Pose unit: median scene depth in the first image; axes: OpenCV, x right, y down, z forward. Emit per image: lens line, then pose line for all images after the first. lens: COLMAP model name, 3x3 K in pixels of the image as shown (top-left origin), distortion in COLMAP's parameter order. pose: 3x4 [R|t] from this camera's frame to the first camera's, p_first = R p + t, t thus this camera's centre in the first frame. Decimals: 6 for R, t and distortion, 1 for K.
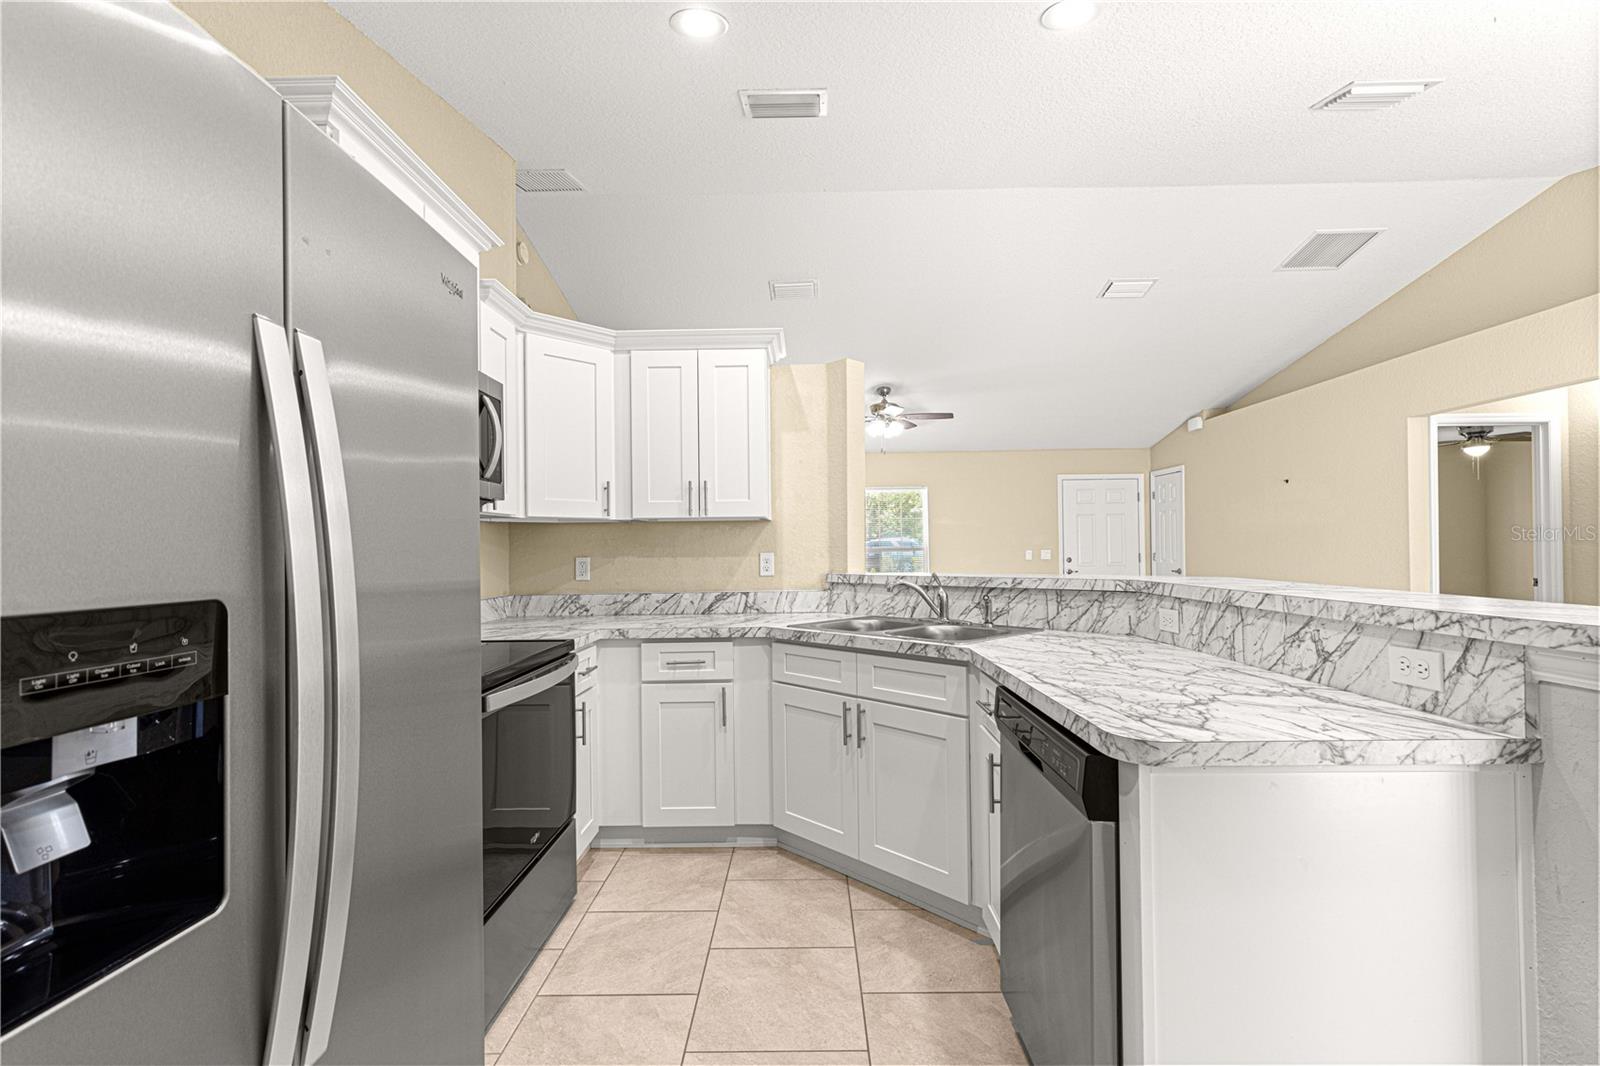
lens RADIAL K [[715.9, 0, 798.3], [0, 715.9, 544.4], [0, 0, 1]] dist [0.007188, -0.000314]
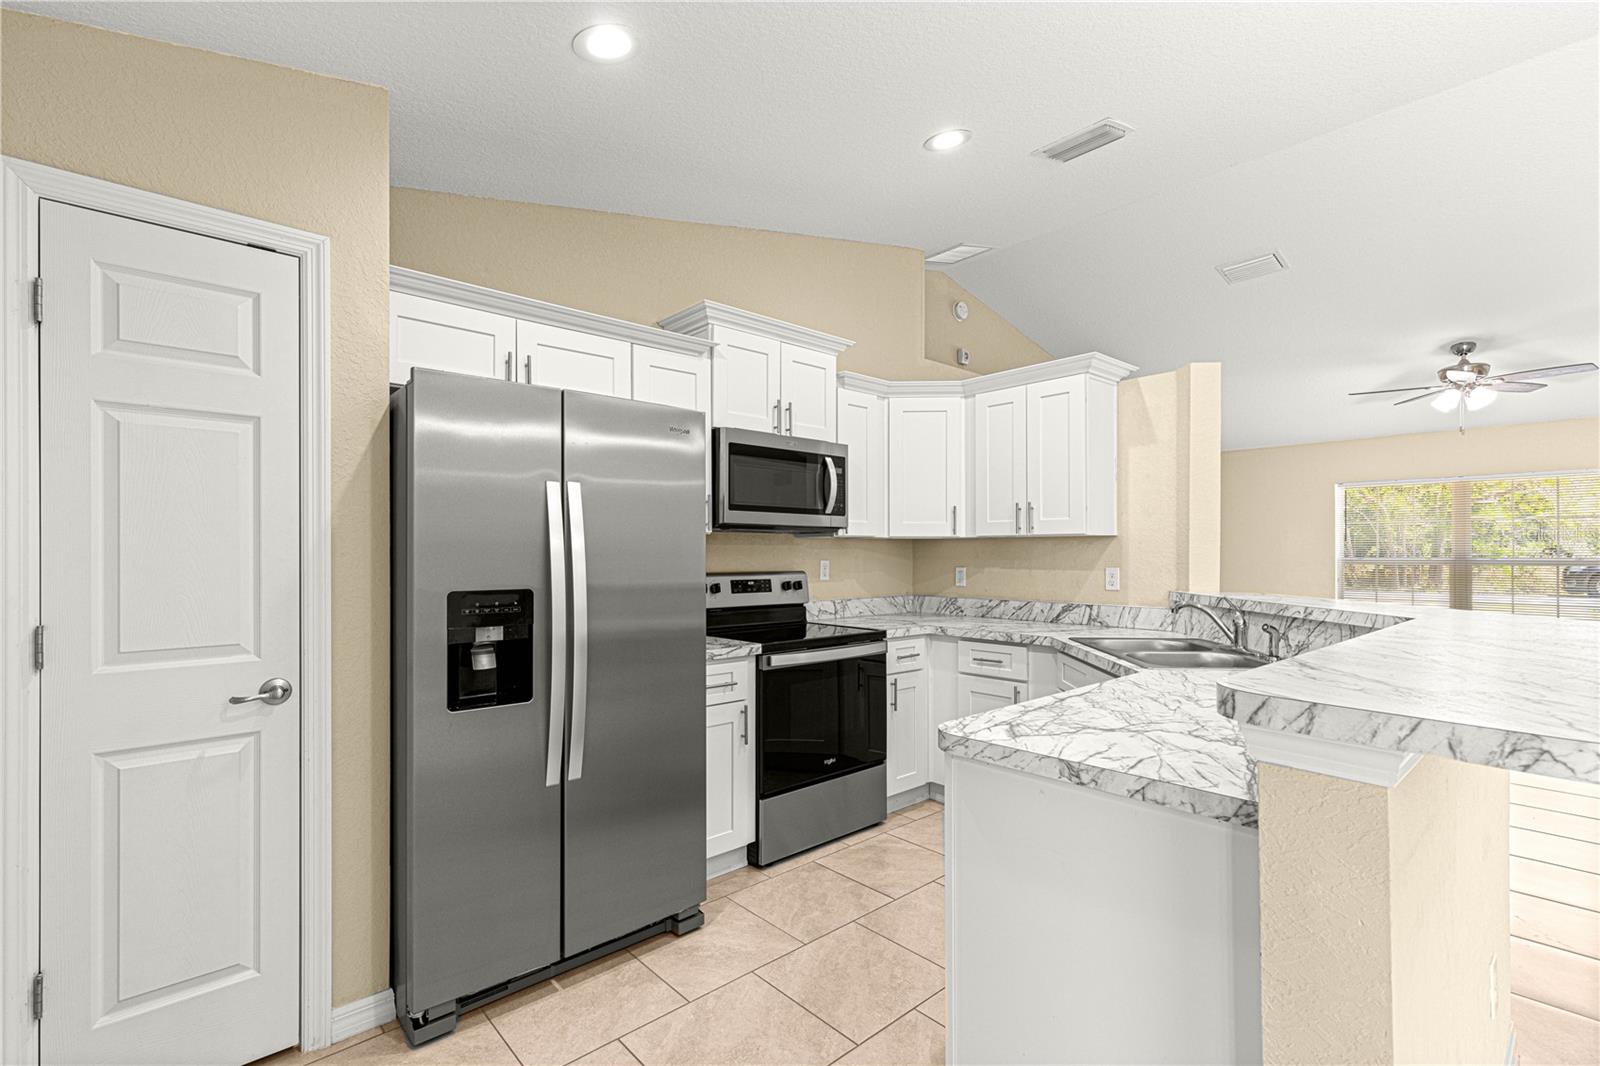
lens RADIAL K [[721.2, 0, 799.8], [0, 721.2, 553.9], [0, 0, 1]] dist [0.006865, -0.000073]
pose [[0.679686, 0.012811, -0.733392, 0.414643], [-0.003611, 0.999894, 0.014120, -0.021107], [0.733495, -0.006949, 0.679660, -0.024062]]
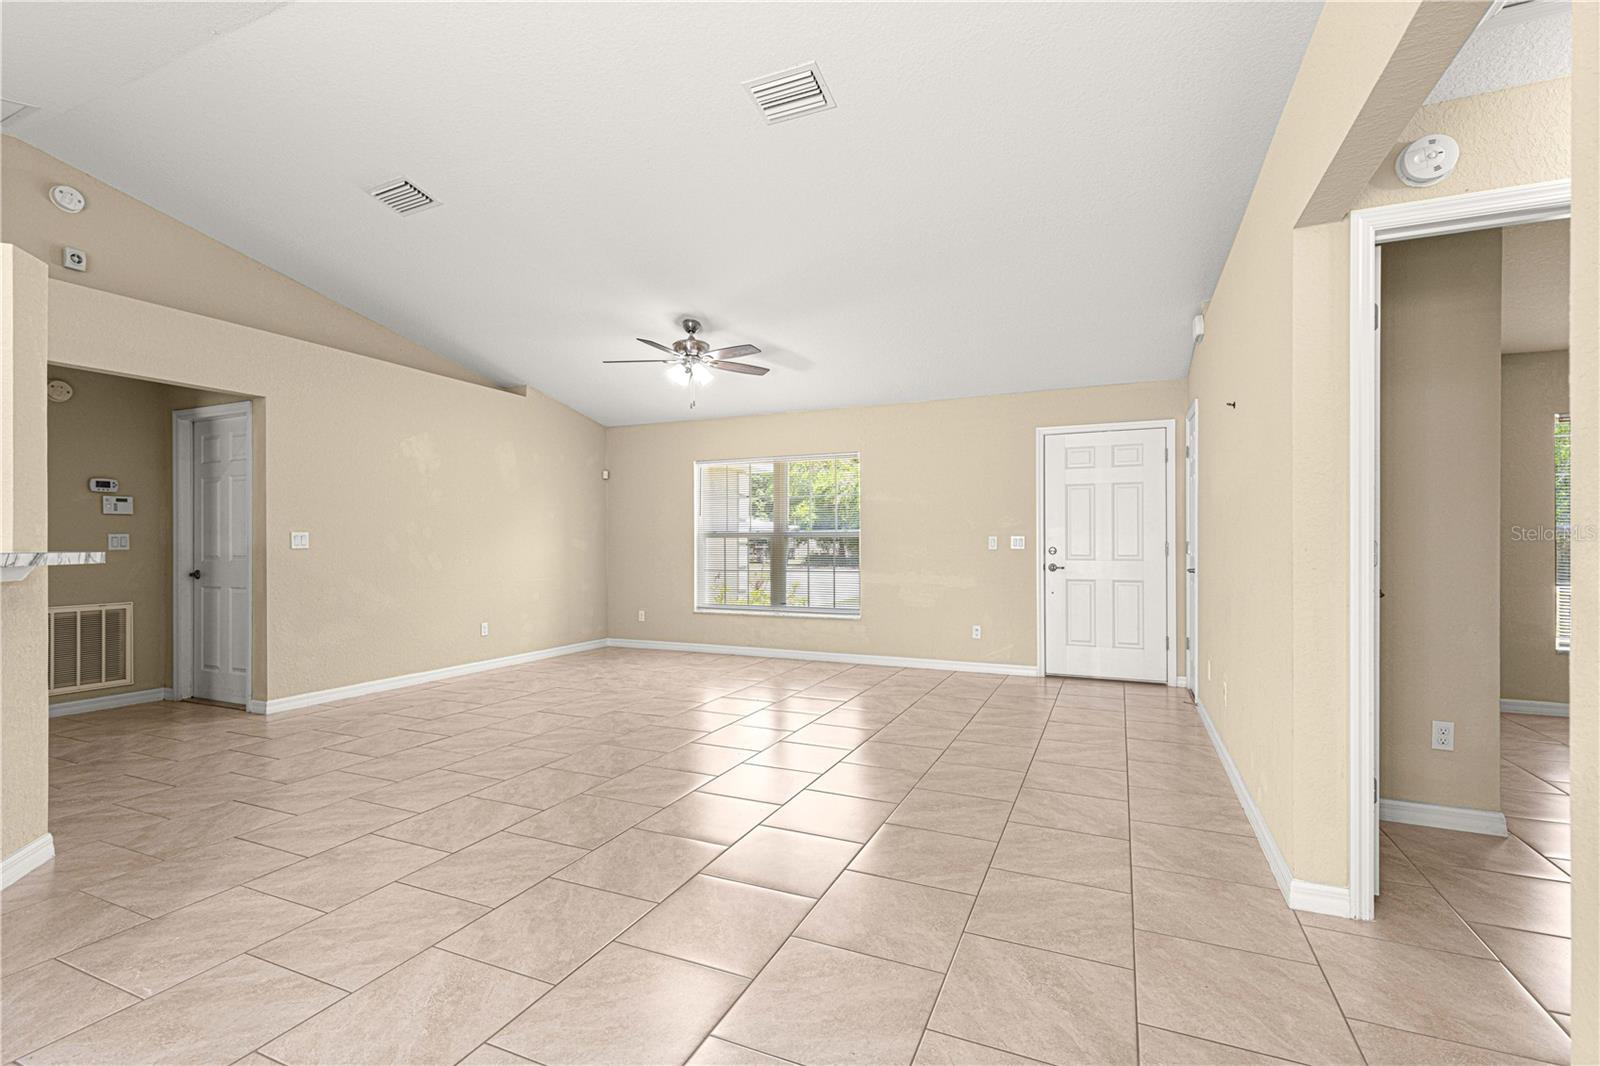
lens RADIAL K [[715.9, 0, 798.3], [0, 715.9, 544.4], [0, 0, 1]] dist [0.007188, -0.000314]
pose [[0.916481, 0.012459, -0.399885, 1.080529], [-0.006907, 0.999859, 0.015323, 0.017114], [0.400019, -0.011281, 0.916437, 0.677162]]
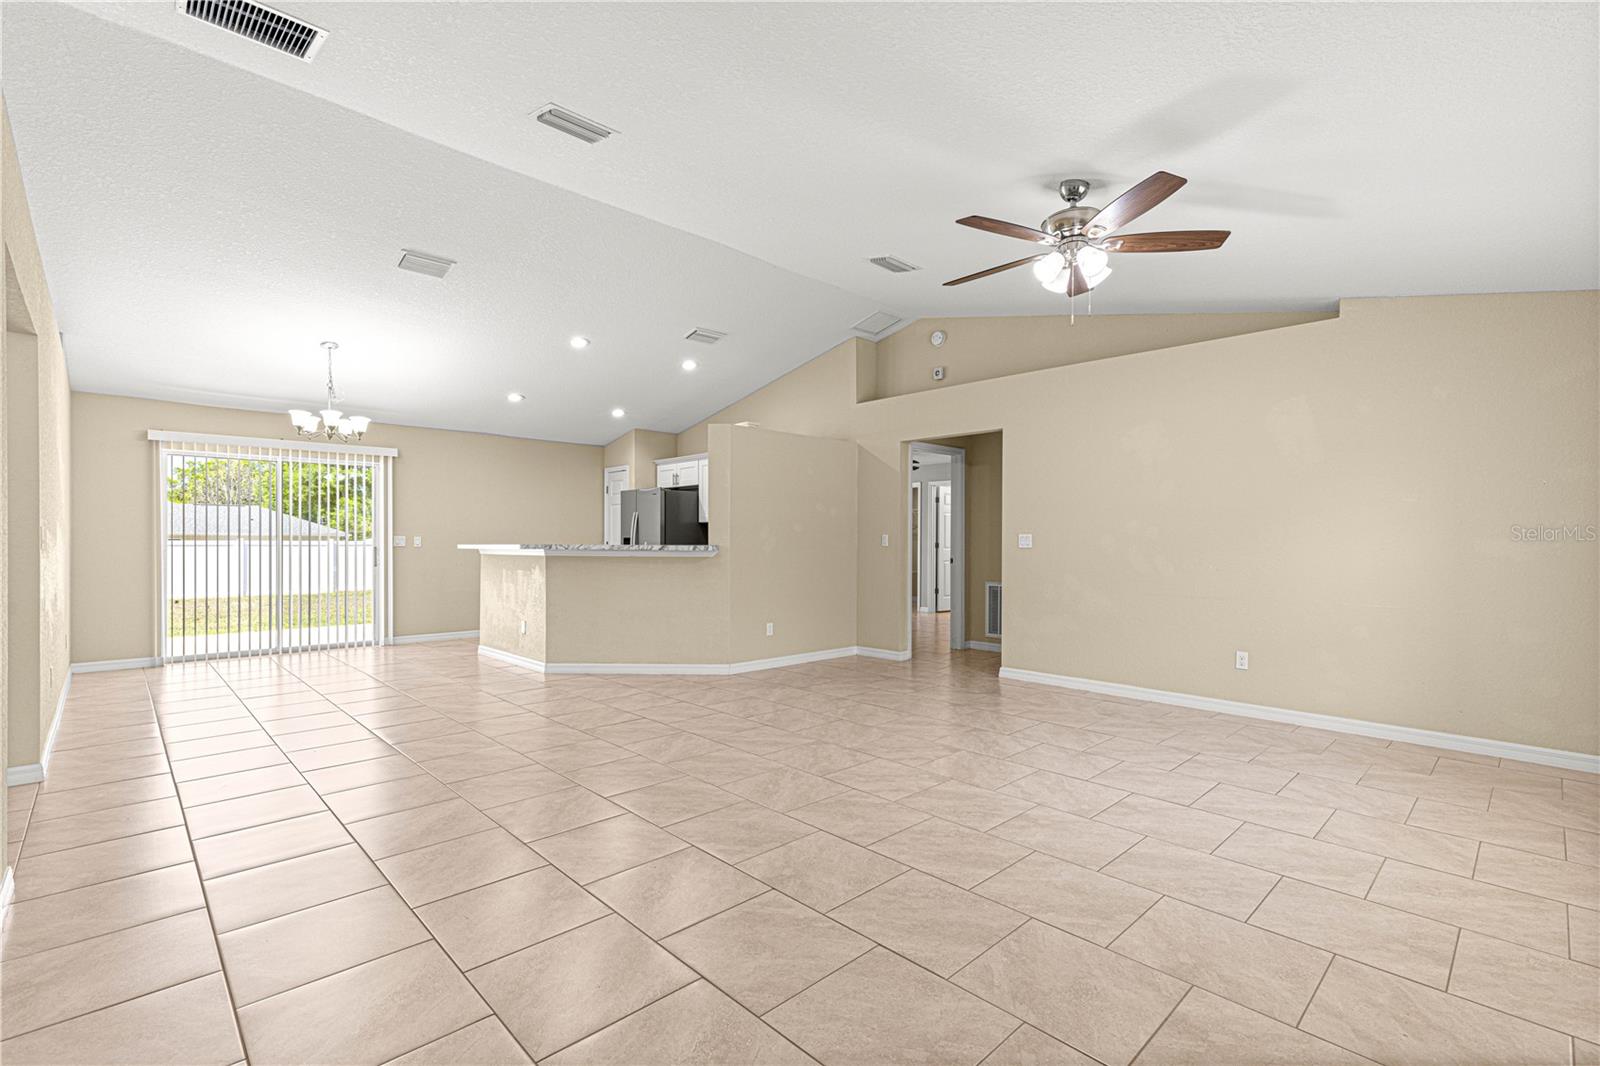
lens RADIAL K [[708.0, 0, 798.9], [0, 708.0, 541.8], [0, 0, 1]] dist [-0.009417, -0.000166]
pose [[-0.715137, 0.008312, -0.698935, 1.160389], [0.009687, 0.999951, 0.001980, 0.031044], [0.698918, -0.005354, -0.715182, 2.429792]]
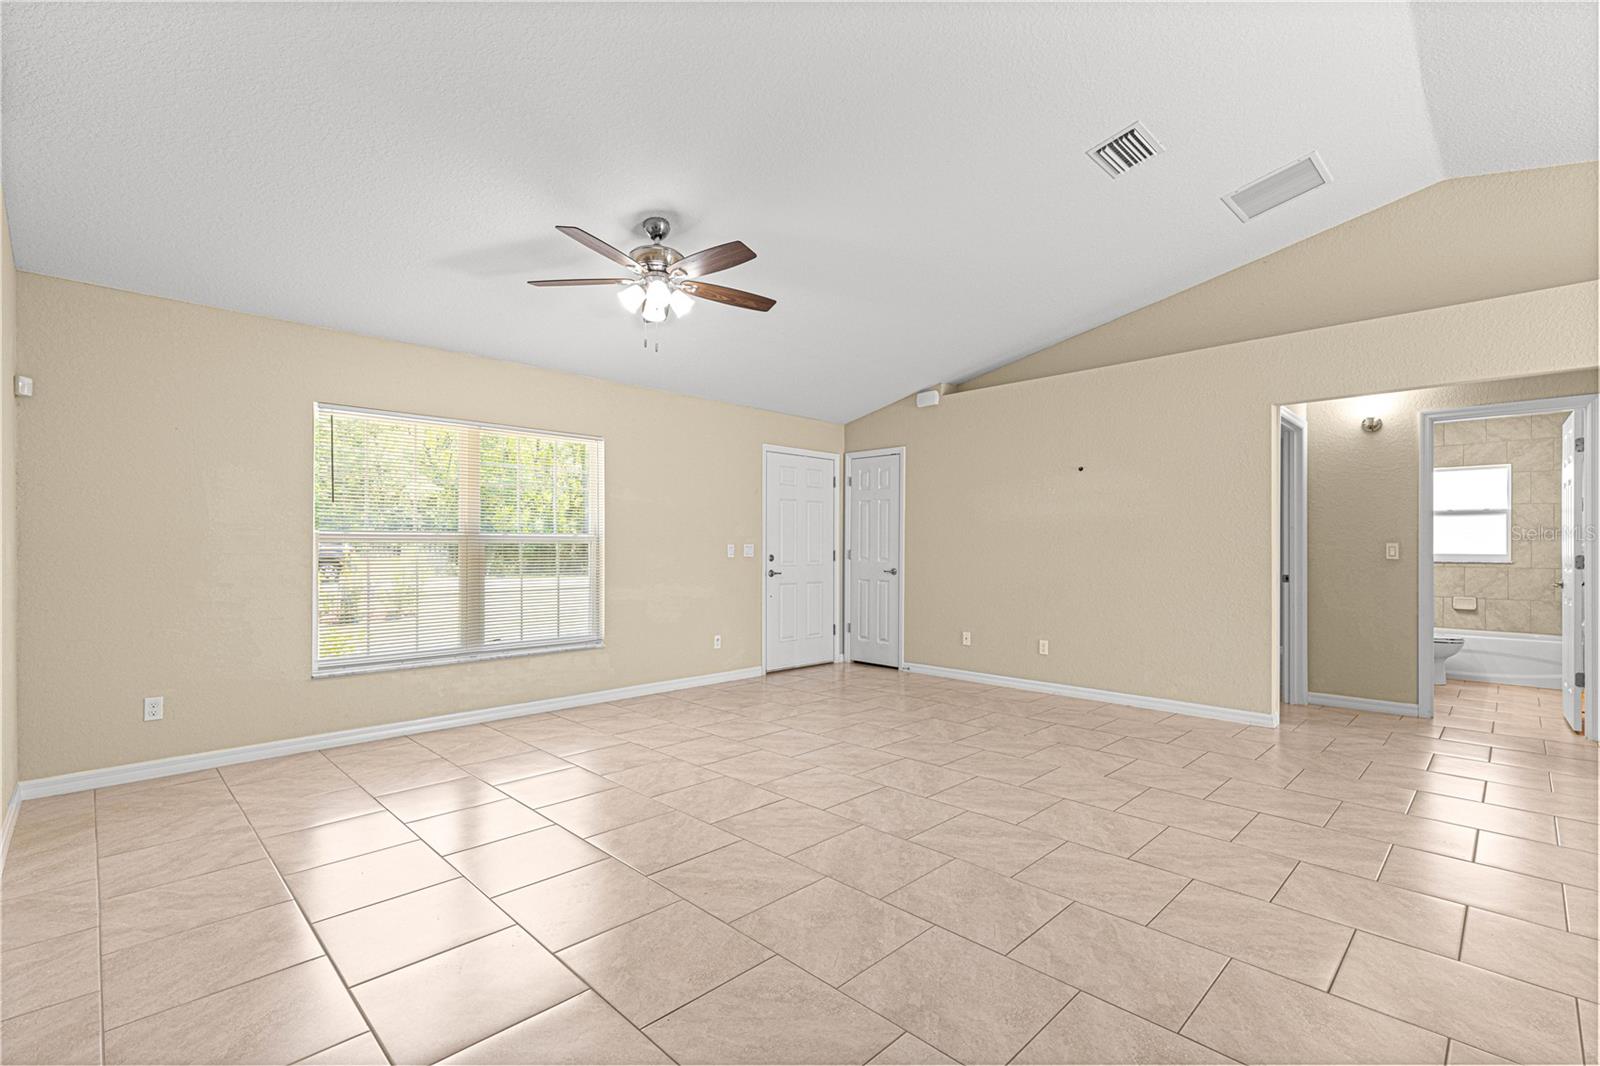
lens RADIAL K [[715.9, 0, 798.3], [0, 715.9, 544.4], [0, 0, 1]] dist [0.007188, -0.000314]
pose [[0.702255, 0.018005, 0.711697, -0.352001], [-0.016639, 0.999822, -0.008876, 0.034496], [-0.711731, -0.005609, 0.702430, 1.130440]]
